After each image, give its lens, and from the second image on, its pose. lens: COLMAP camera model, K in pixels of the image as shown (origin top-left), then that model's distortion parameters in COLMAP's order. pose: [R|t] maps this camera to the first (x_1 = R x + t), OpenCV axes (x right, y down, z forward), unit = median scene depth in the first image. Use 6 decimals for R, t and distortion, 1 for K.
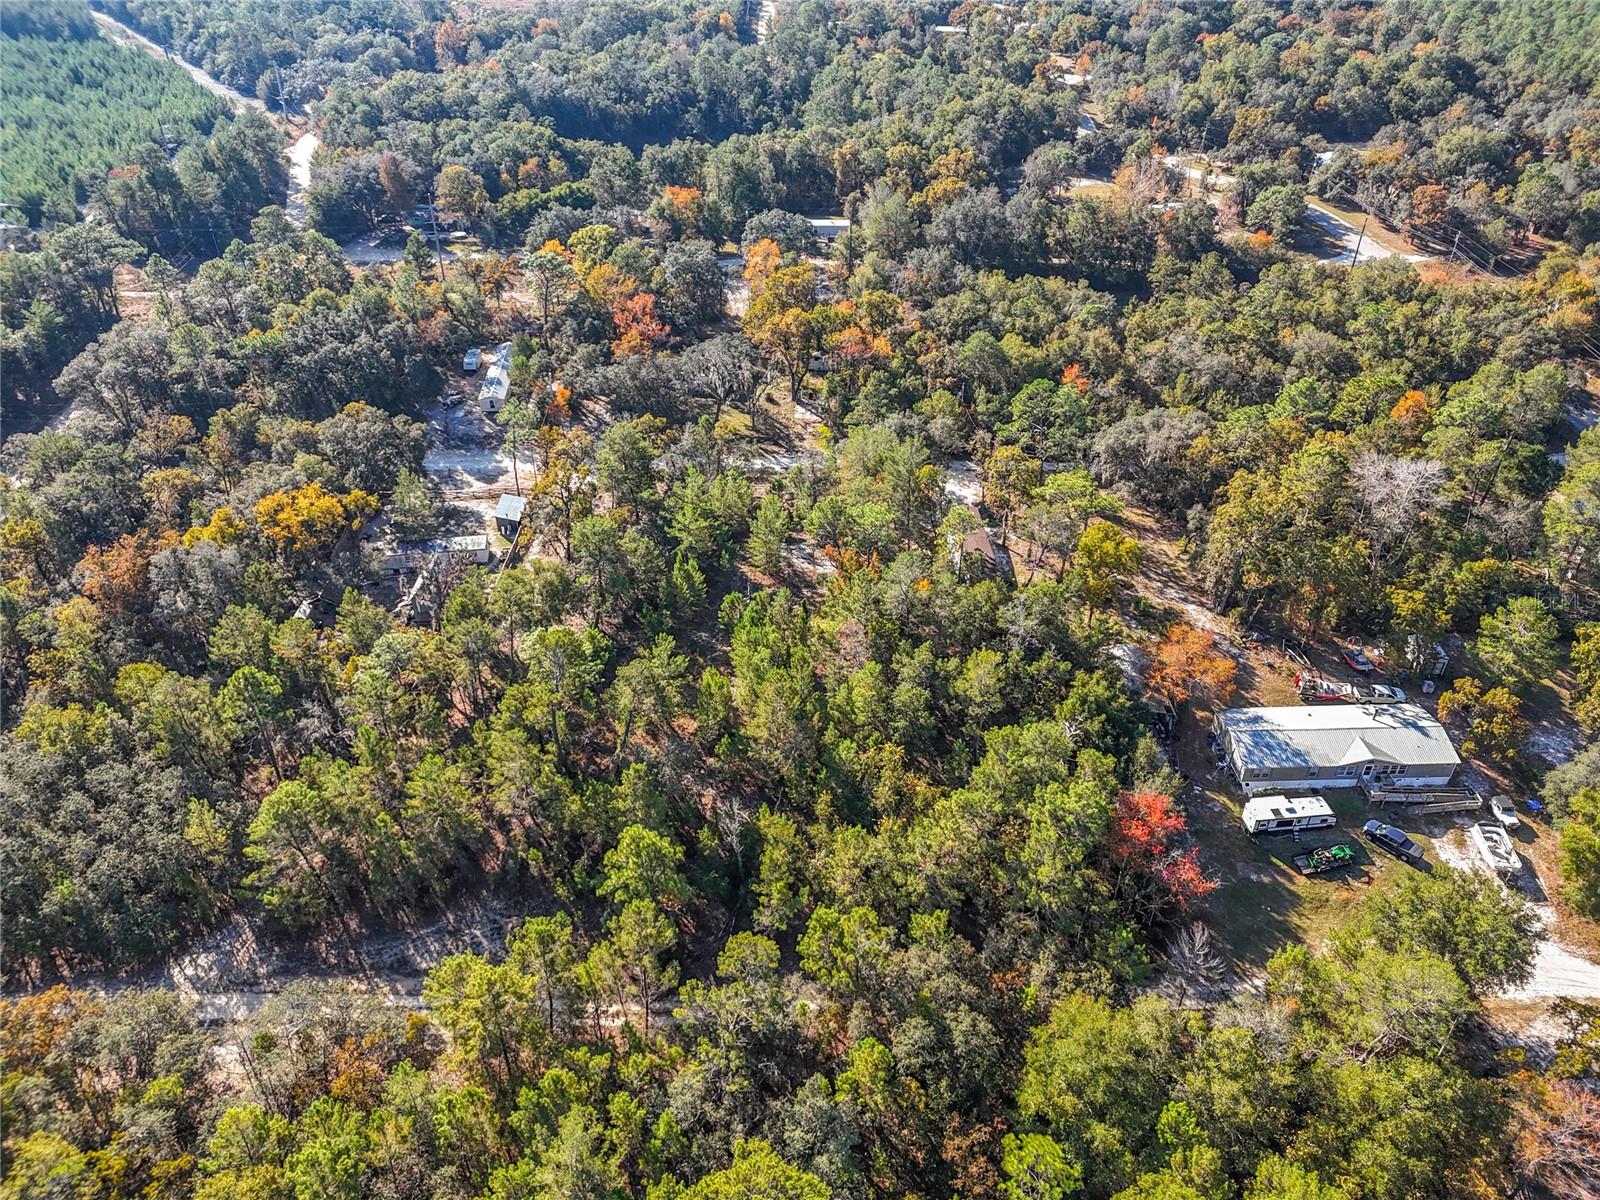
lens RADIAL K [[1168.7, 0, 800.0], [0, 1168.7, 600.0], [0, 0, 1]] dist [0.064909, -0.057426]
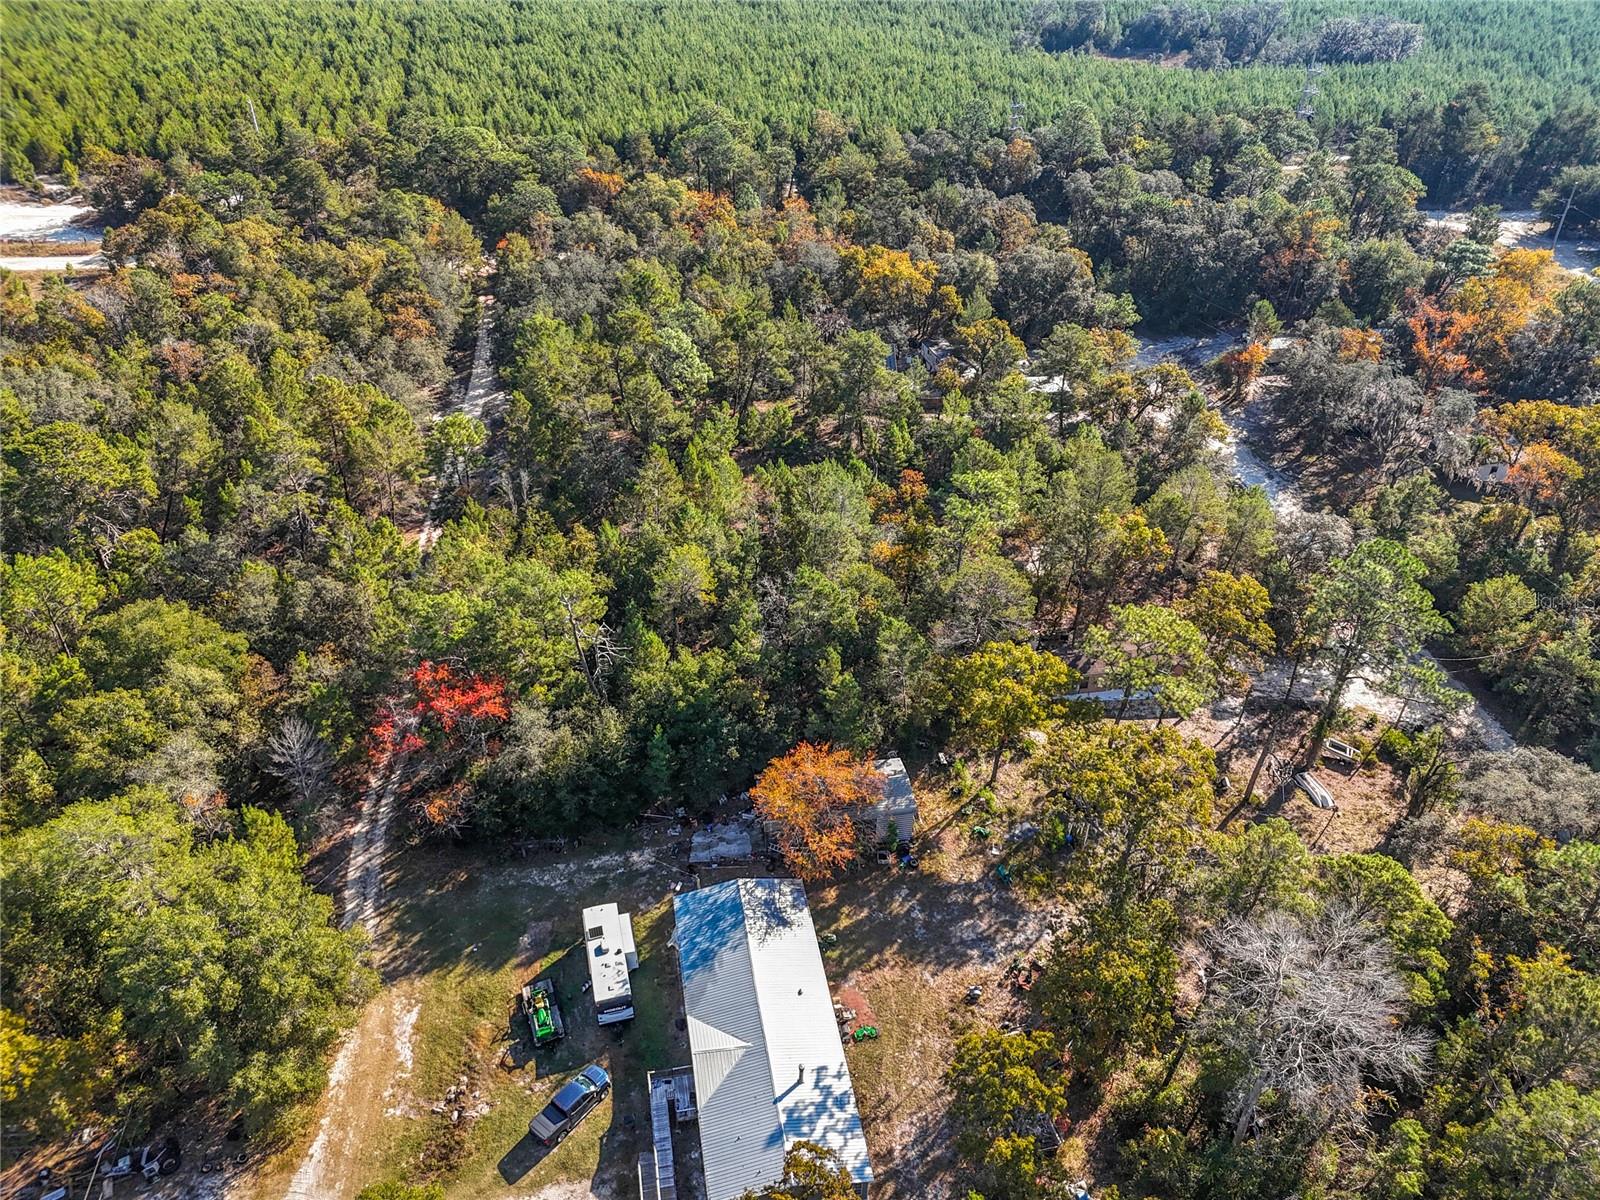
lens RADIAL K [[1168.7, 0, 800.0], [0, 1168.7, 600.0], [0, 0, 1]] dist [0.064909, -0.057426]
pose [[0.140334, 0.561281, -0.815641, 0.609306], [-0.584142, 0.712080, 0.389512, -0.208683], [0.799427, 0.421789, 0.427797, 0.498934]]
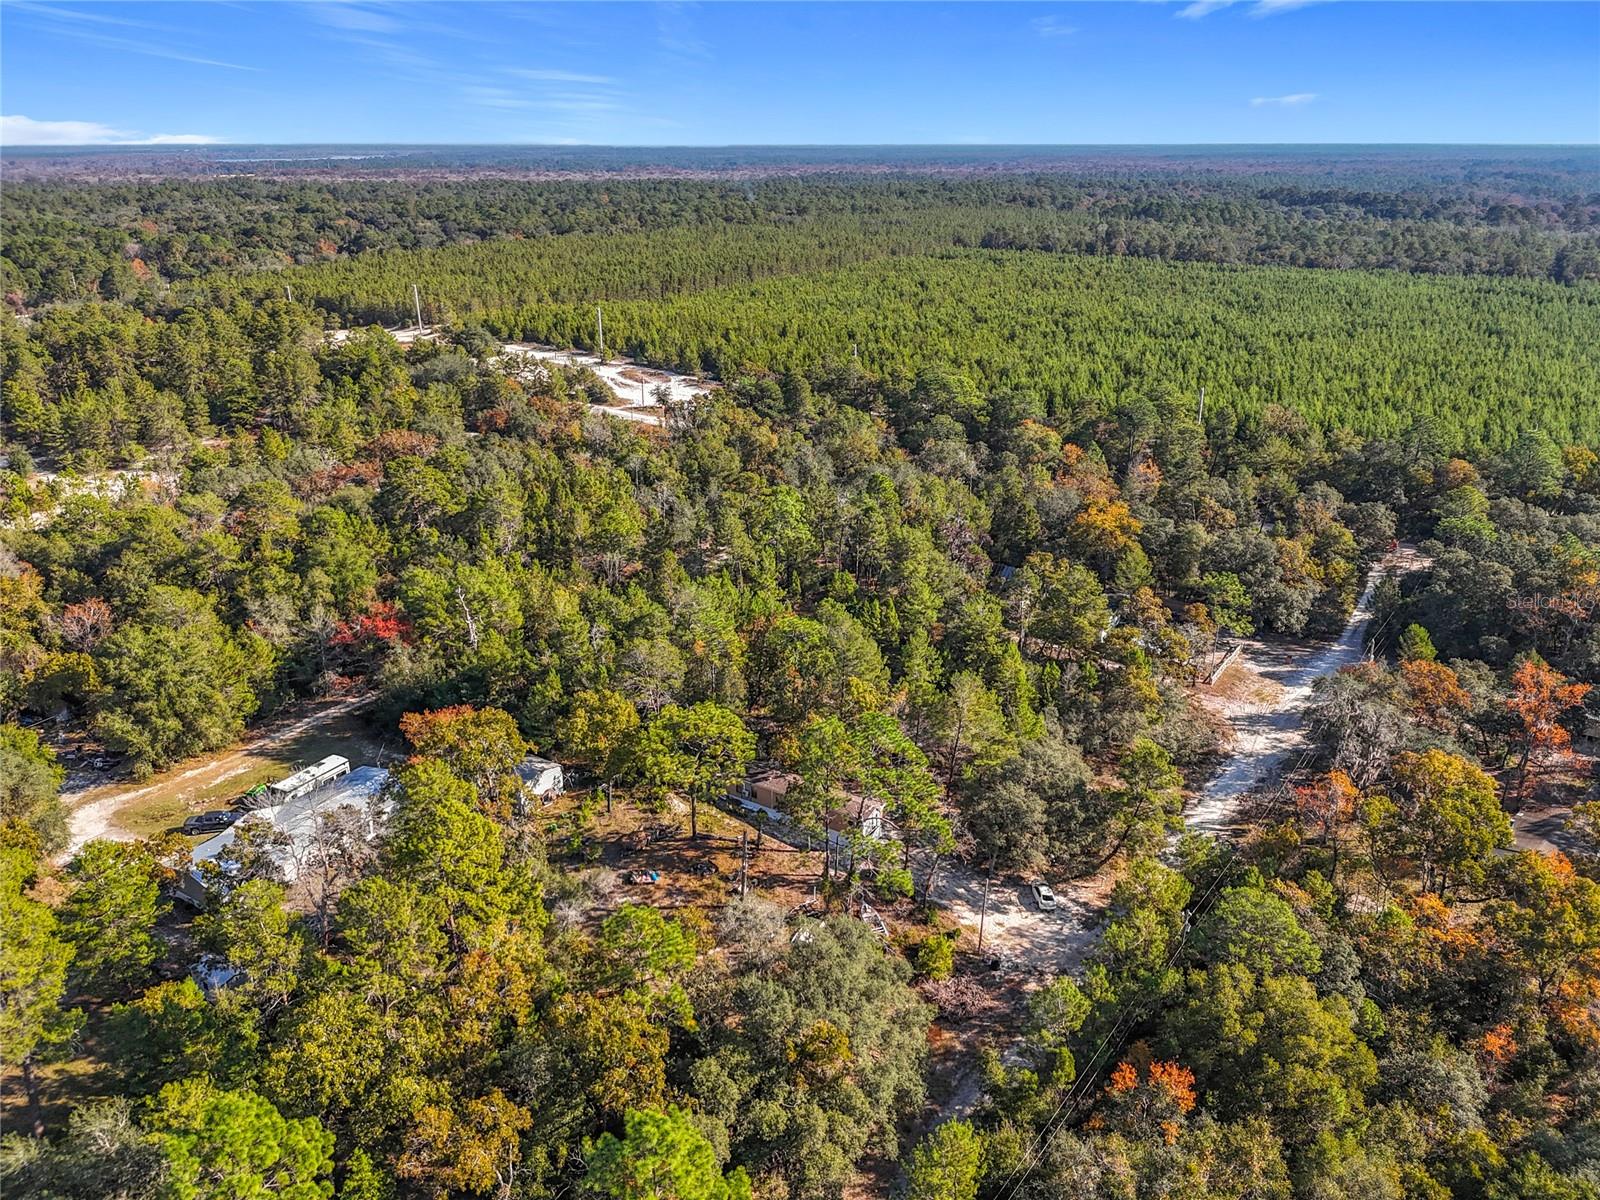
lens RADIAL K [[1192.0, 0, 800.0], [0, 1192.0, 600.0], [0, 0, 1]] dist [0.061061, -0.086363]
pose [[-0.582517, 0.293240, -0.758079, 0.657130], [-0.472859, 0.636332, 0.609496, -0.561743], [0.661119, 0.713506, -0.232014, 1.005447]]
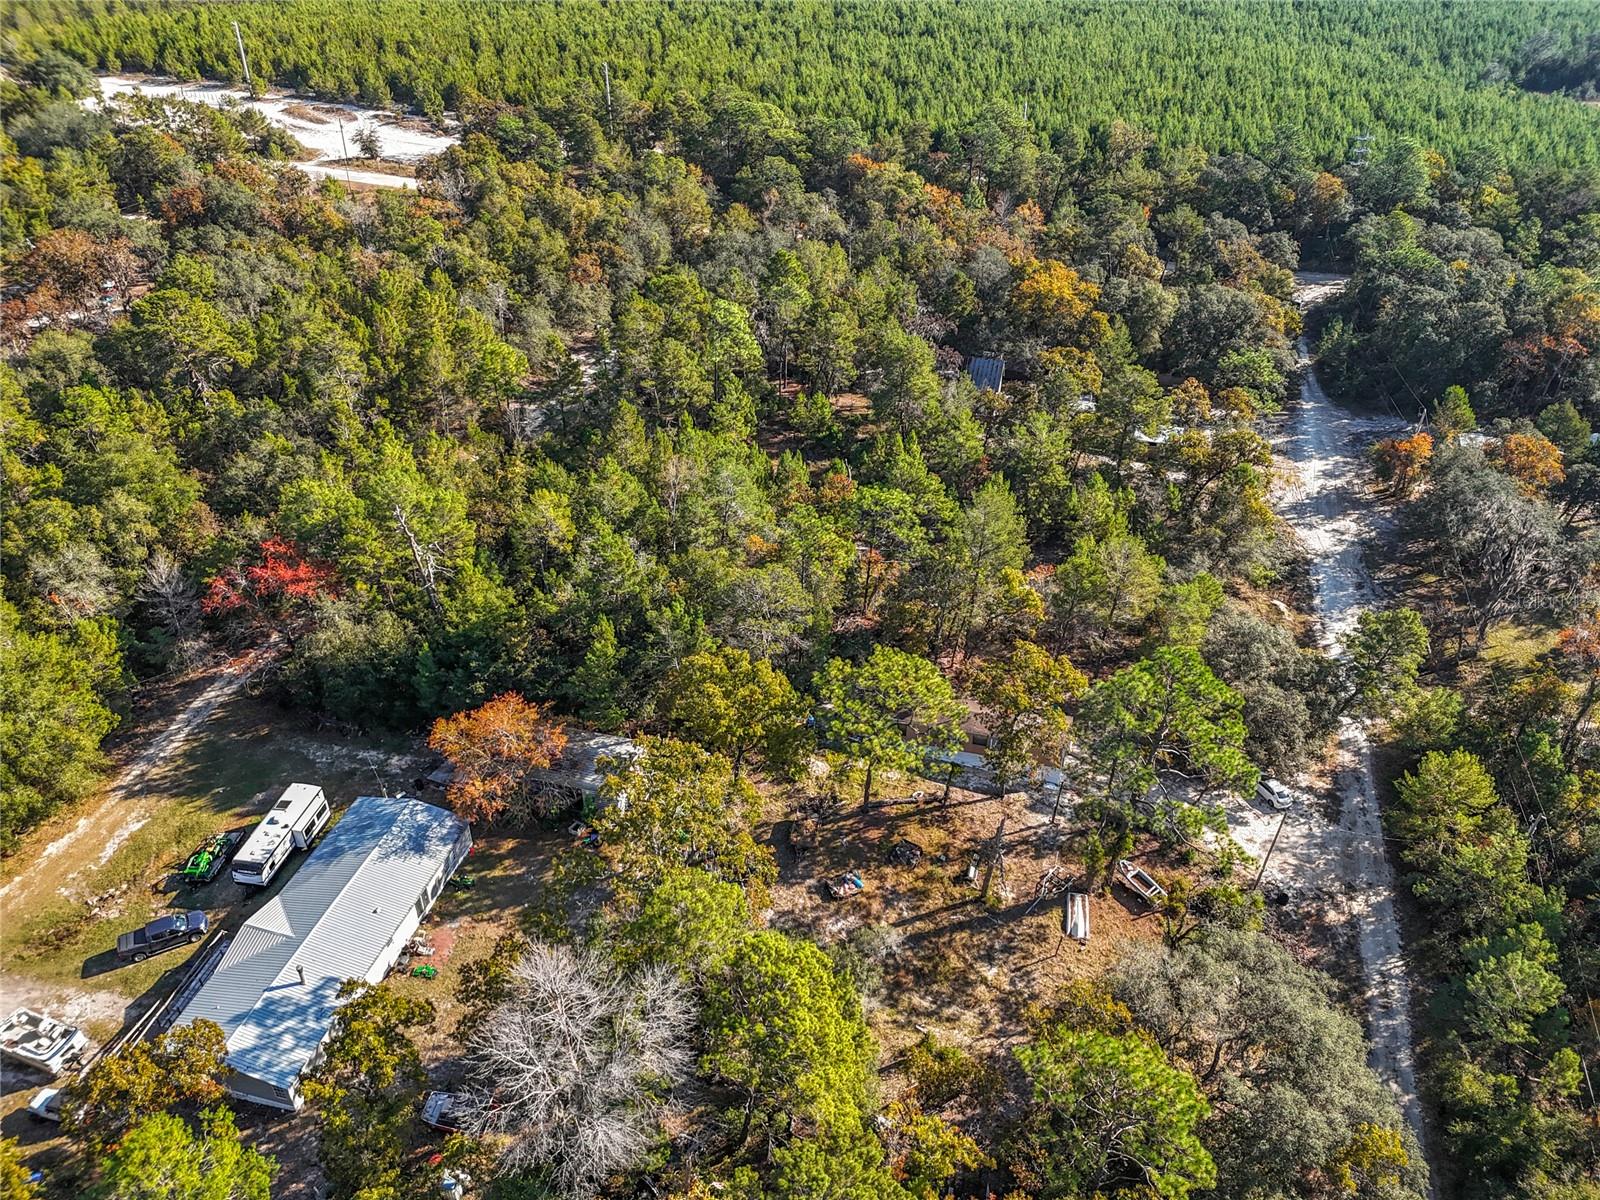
lens RADIAL K [[1168.7, 0, 800.0], [0, 1168.7, 600.0], [0, 0, 1]] dist [0.064909, -0.057426]
pose [[-0.285638, 0.541249, -0.790861, 0.582242], [-0.569554, 0.567810, 0.594306, -0.371177], [0.770726, 0.620194, 0.146083, 0.739792]]
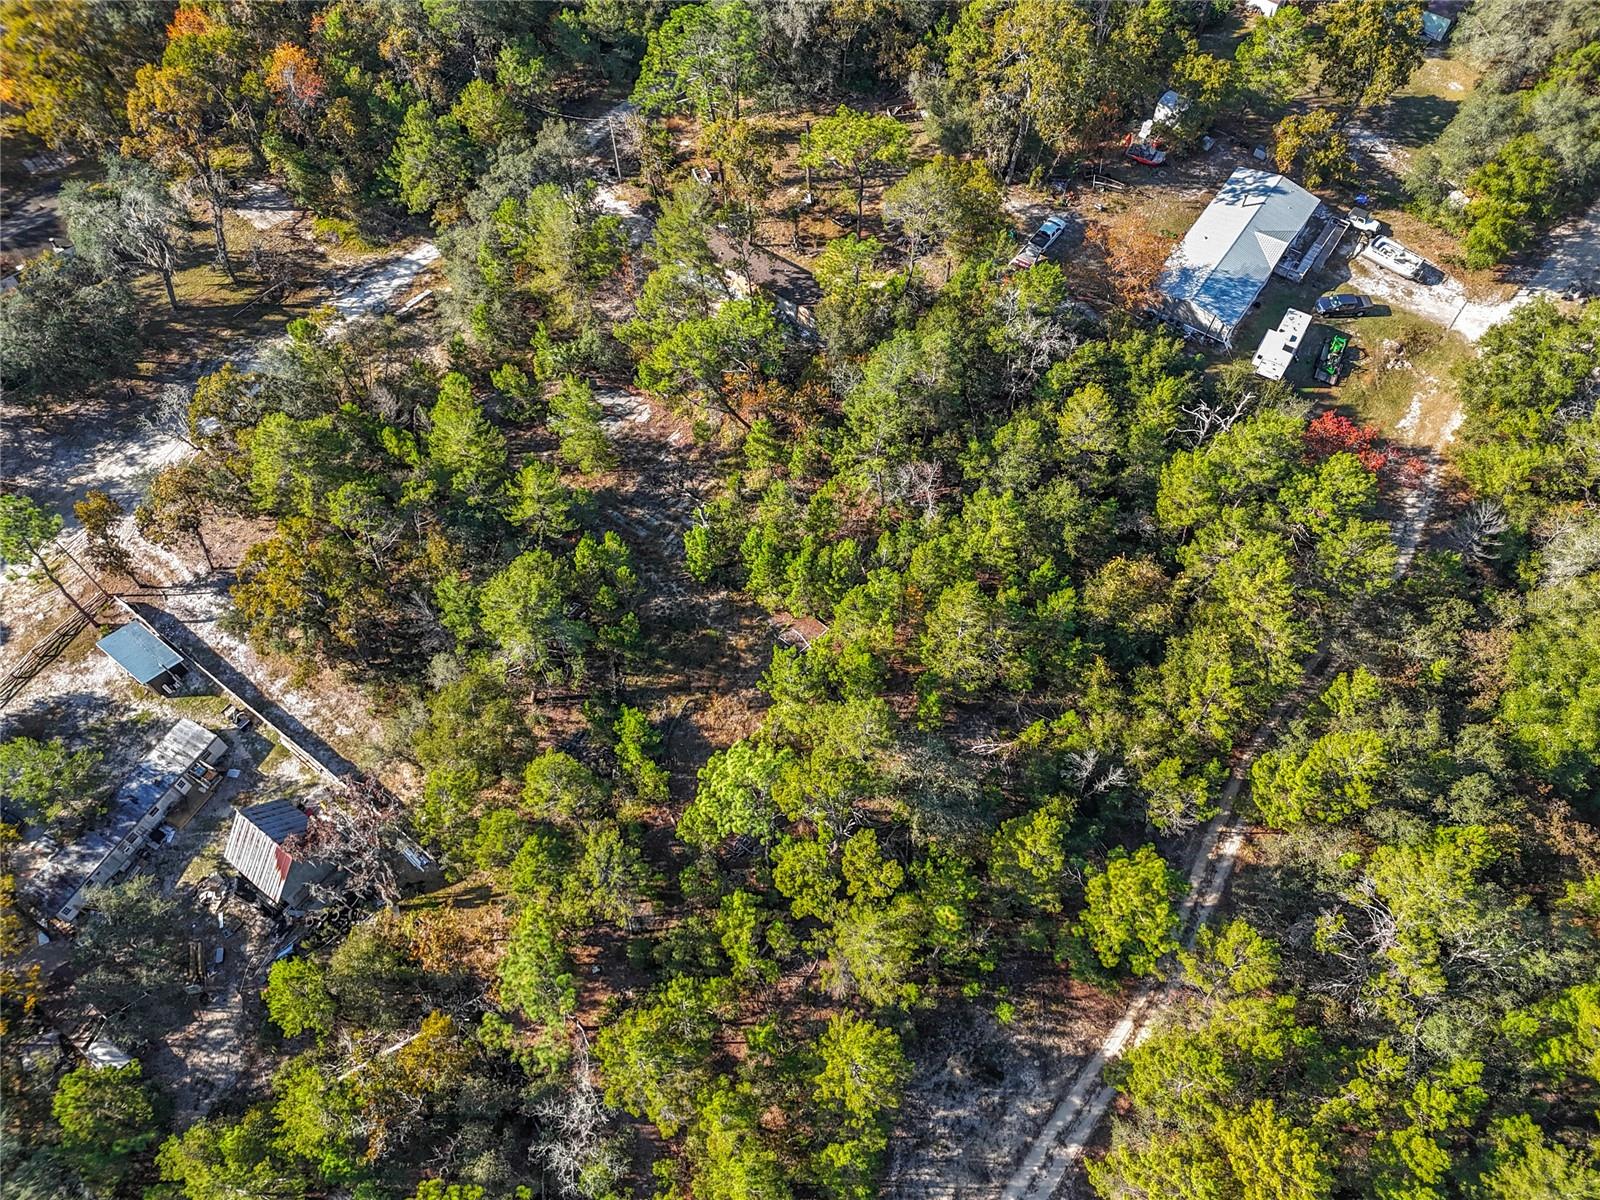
lens RADIAL K [[1168.7, 0, 800.0], [0, 1168.7, 600.0], [0, 0, 1]] dist [0.064909, -0.057426]
pose [[0.604456, -0.675174, 0.422815, -0.278169], [0.449998, 0.727343, 0.518144, -0.250989], [-0.657369, -0.122930, 0.743474, 0.355324]]
